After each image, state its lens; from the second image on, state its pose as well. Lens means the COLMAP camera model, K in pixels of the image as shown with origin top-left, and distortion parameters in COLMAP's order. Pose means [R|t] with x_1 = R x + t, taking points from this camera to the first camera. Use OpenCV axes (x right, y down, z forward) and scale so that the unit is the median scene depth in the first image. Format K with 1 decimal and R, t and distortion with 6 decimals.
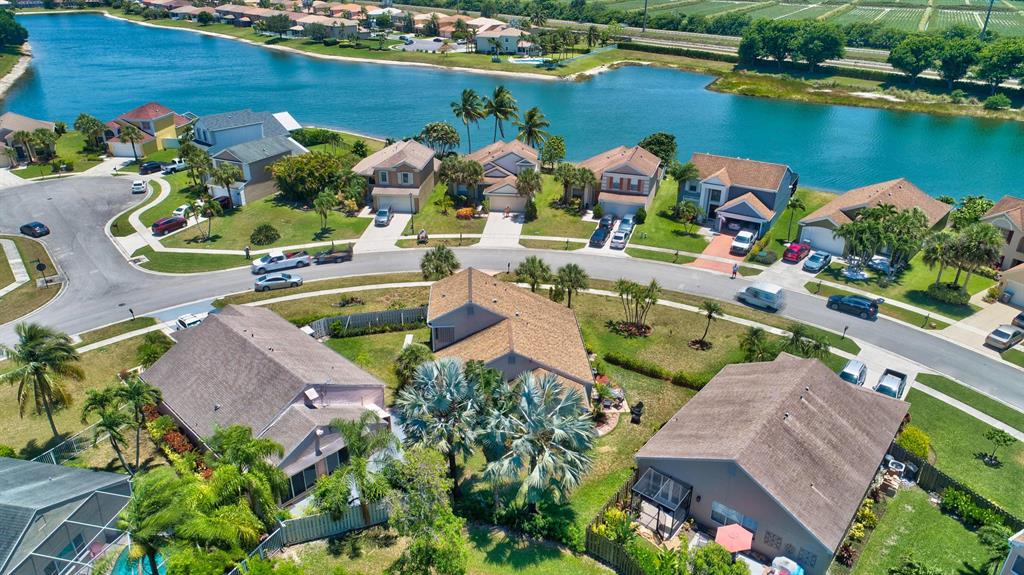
lens RADIAL K [[690.8, 0, 516.1], [0, 690.8, 287.4], [0, 0, 1]] dist [0.001775, -0.001450]
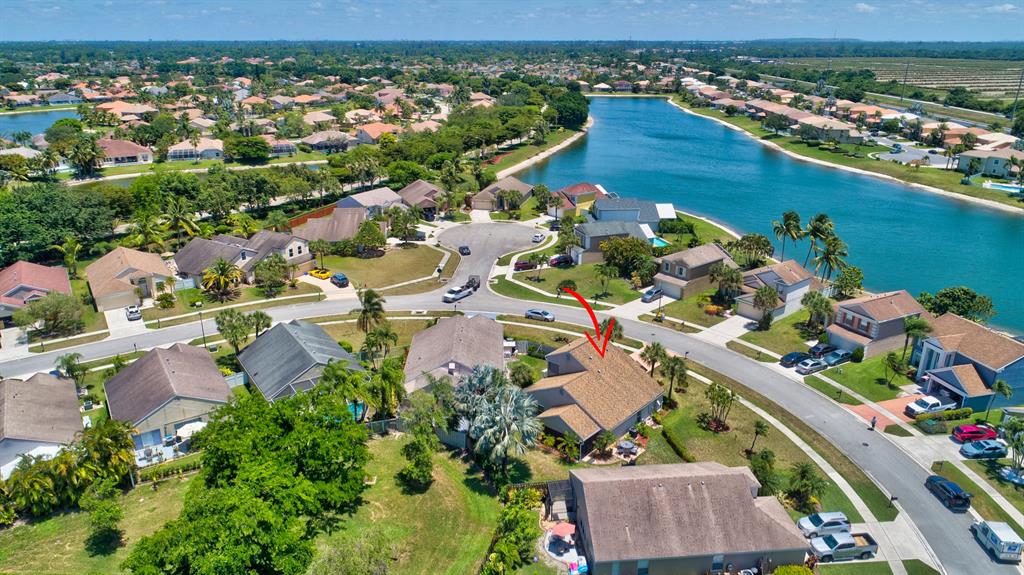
lens RADIAL K [[690.8, 0, 516.1], [0, 690.8, 287.4], [0, 0, 1]] dist [0.001775, -0.001450]
pose [[0.710461, 0.237358, -0.662501, 0.442938], [-0.304372, 0.952438, 0.014829, -0.054078], [0.634511, 0.191111, 0.748915, -0.123729]]
